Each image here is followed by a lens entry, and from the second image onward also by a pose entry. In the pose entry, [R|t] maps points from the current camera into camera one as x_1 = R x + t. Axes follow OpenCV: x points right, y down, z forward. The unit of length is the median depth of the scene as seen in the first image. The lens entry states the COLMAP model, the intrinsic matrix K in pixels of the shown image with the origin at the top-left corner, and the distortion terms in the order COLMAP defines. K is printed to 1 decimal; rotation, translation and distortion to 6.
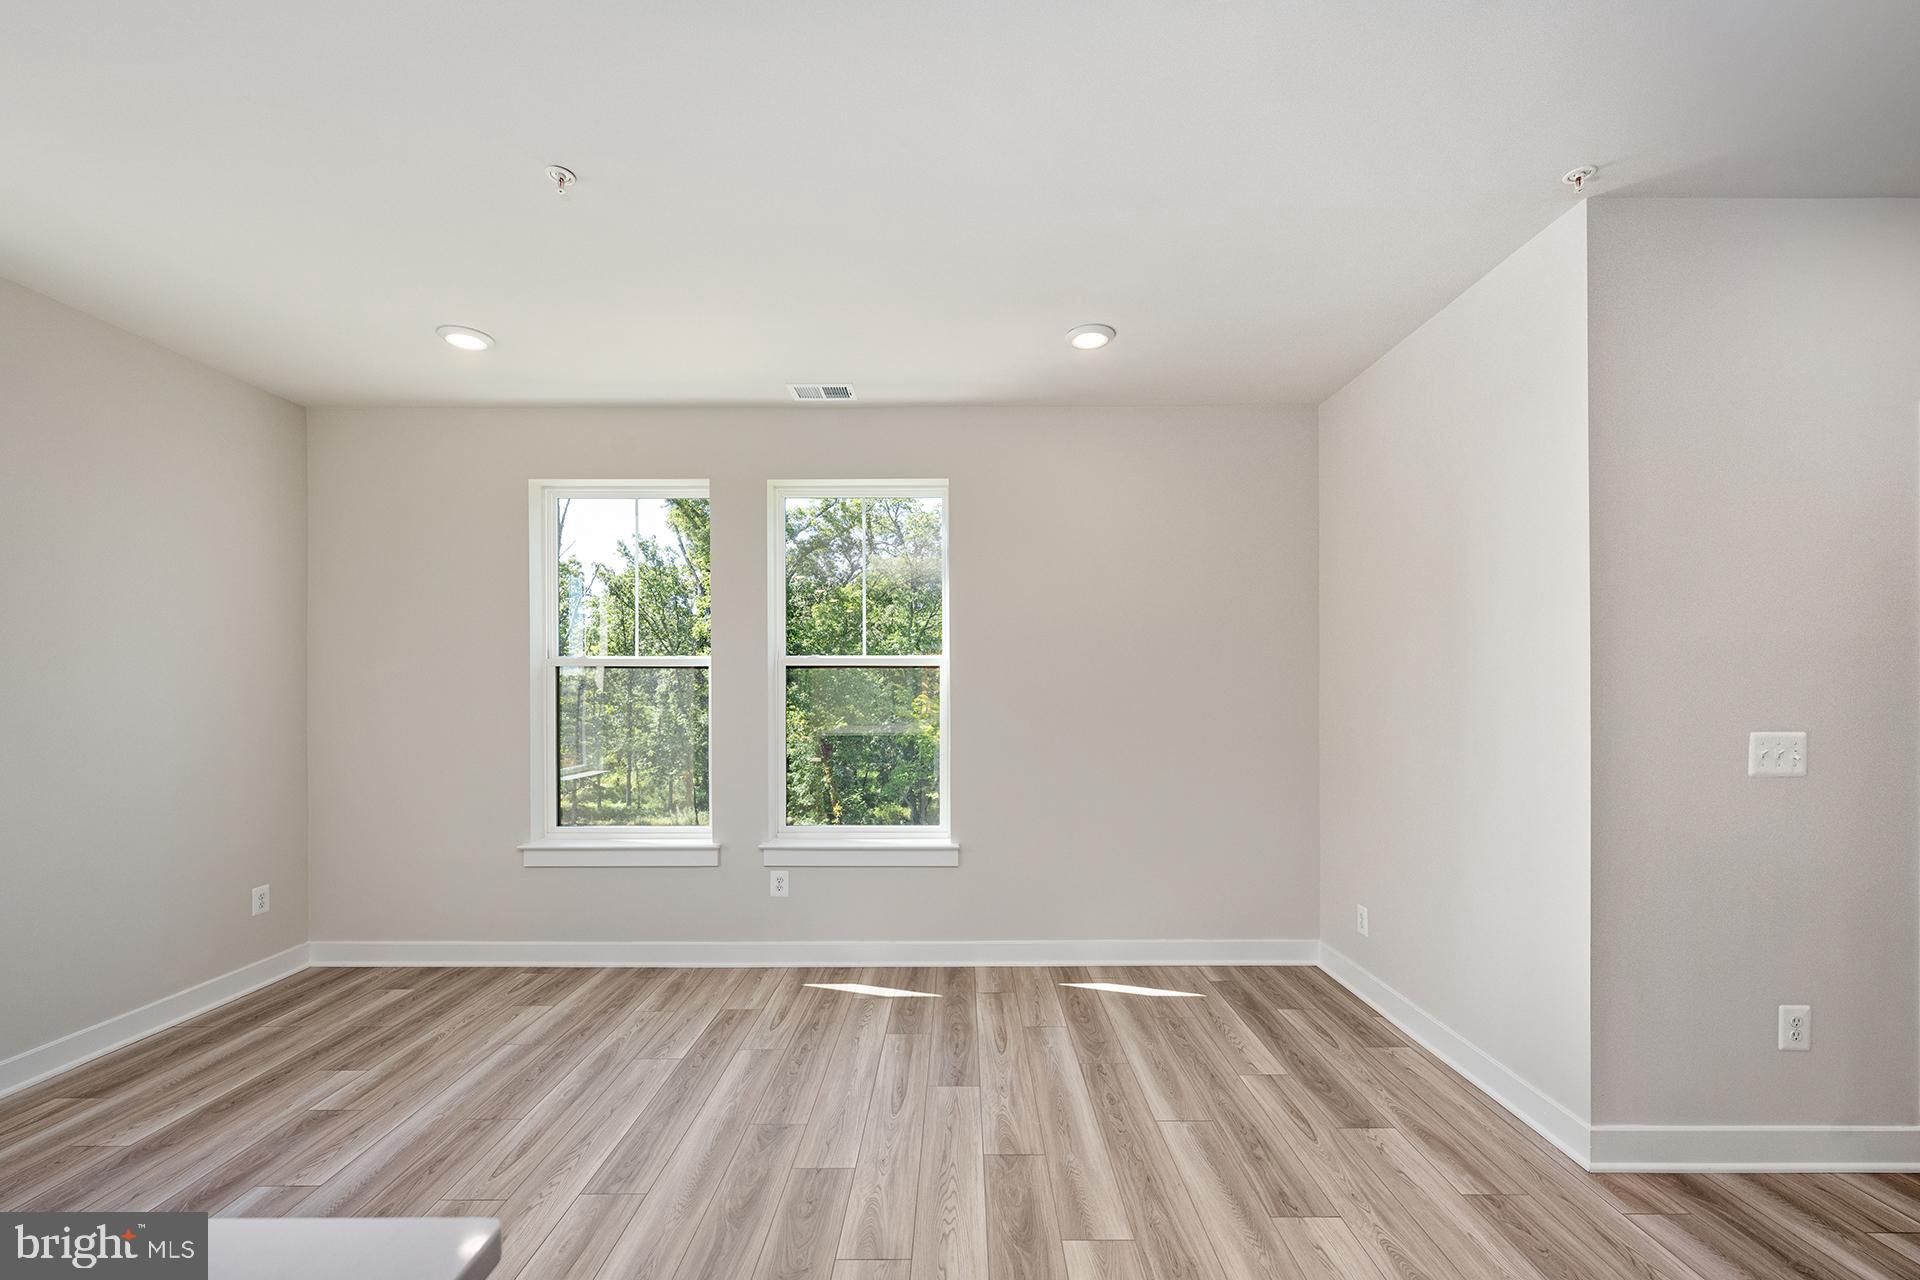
lens RADIAL K [[782.6, 0, 970.6], [0, 782.6, 693.9], [0, 0, 1]] dist [0.002554, 0.000277]
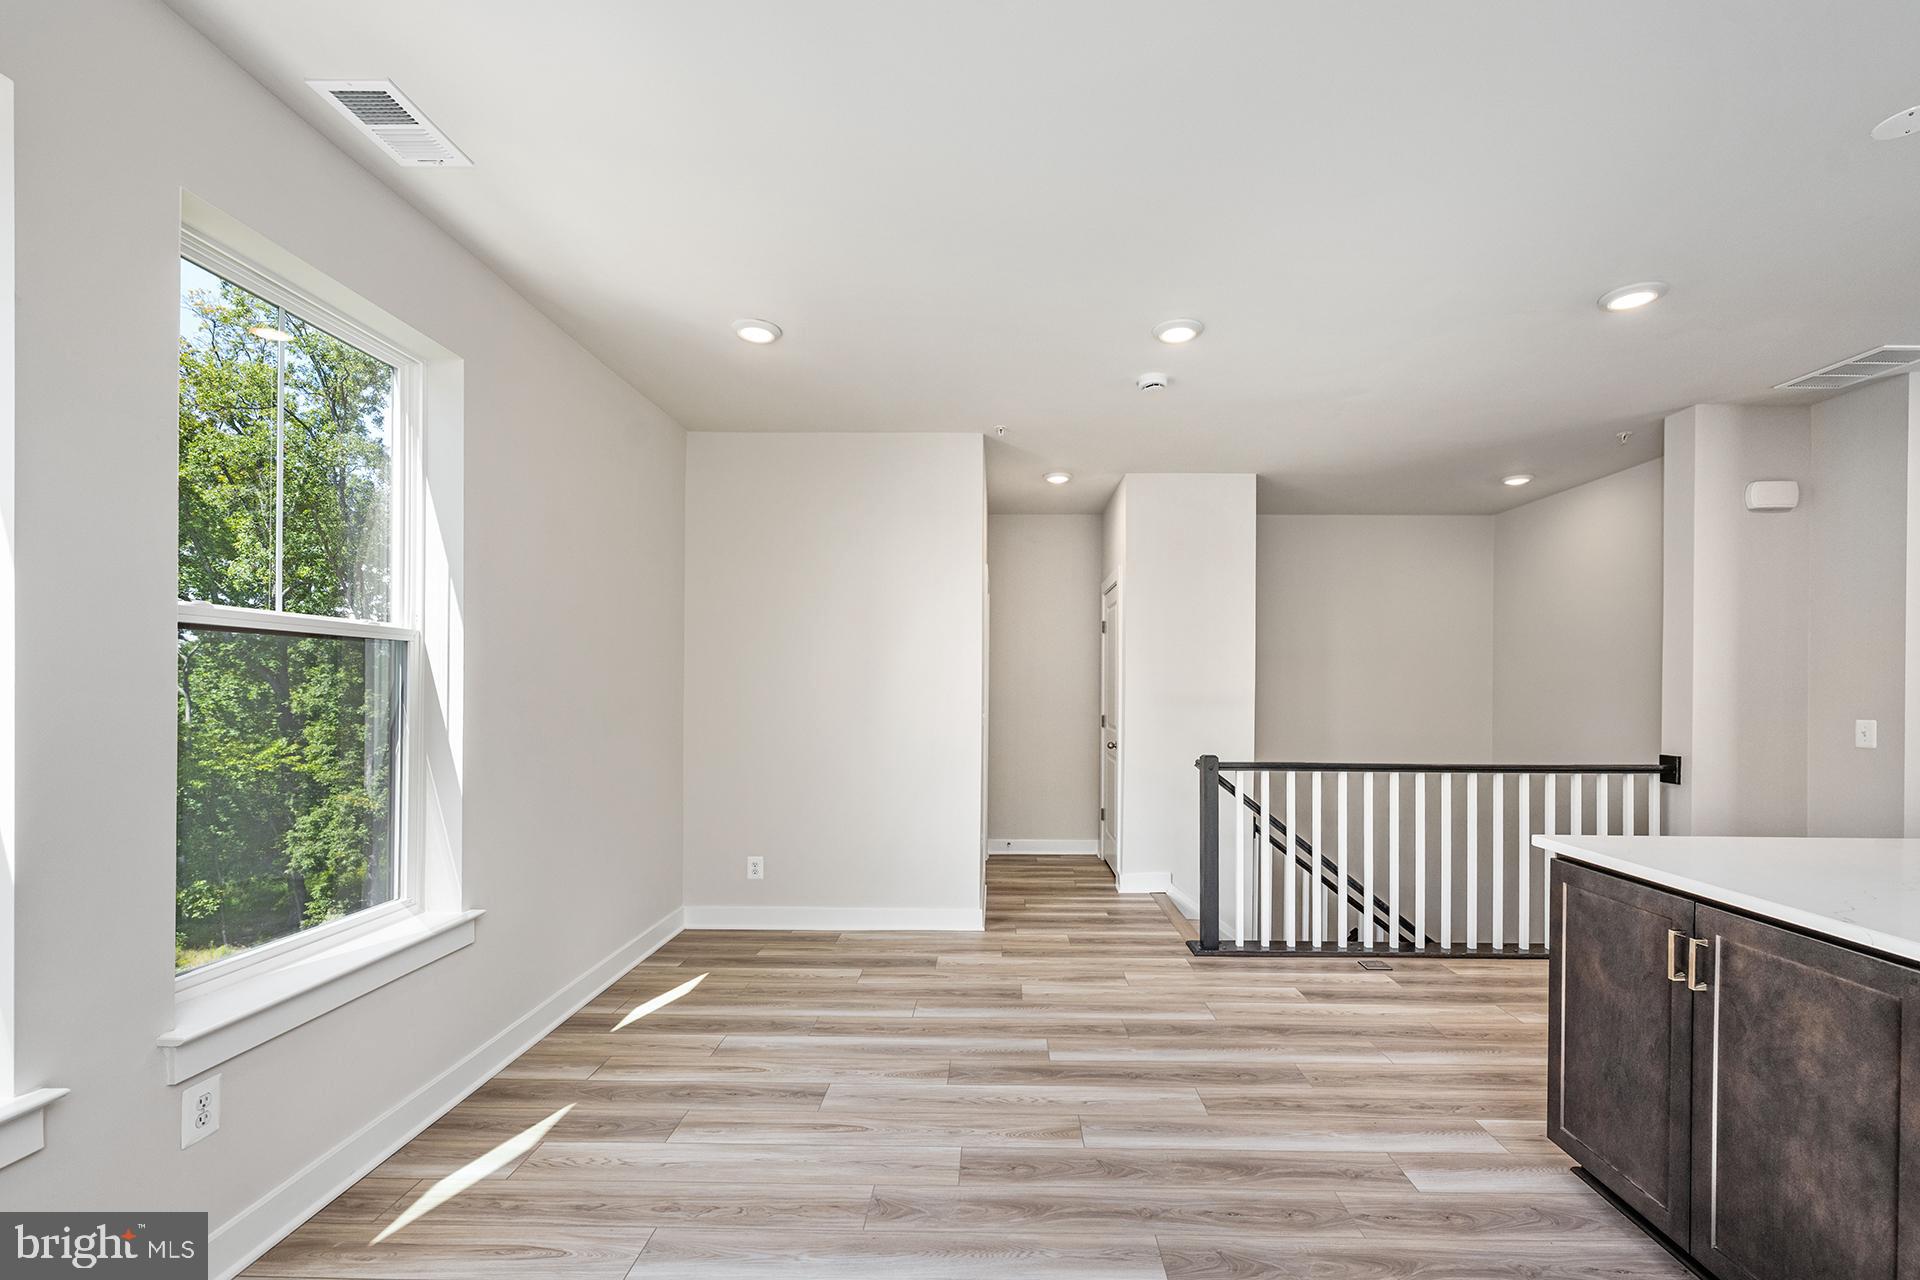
lens RADIAL K [[782.6, 0, 1002.4], [0, 782.6, 678.4], [0, 0, 1]] dist [0.002554, 0.000277]
pose [[0.022861, 0.007633, 0.999710, -0.835592], [-0.005526, 0.999957, -0.007509, -0.002817], [-0.999723, -0.005353, 0.022902, 0.655468]]
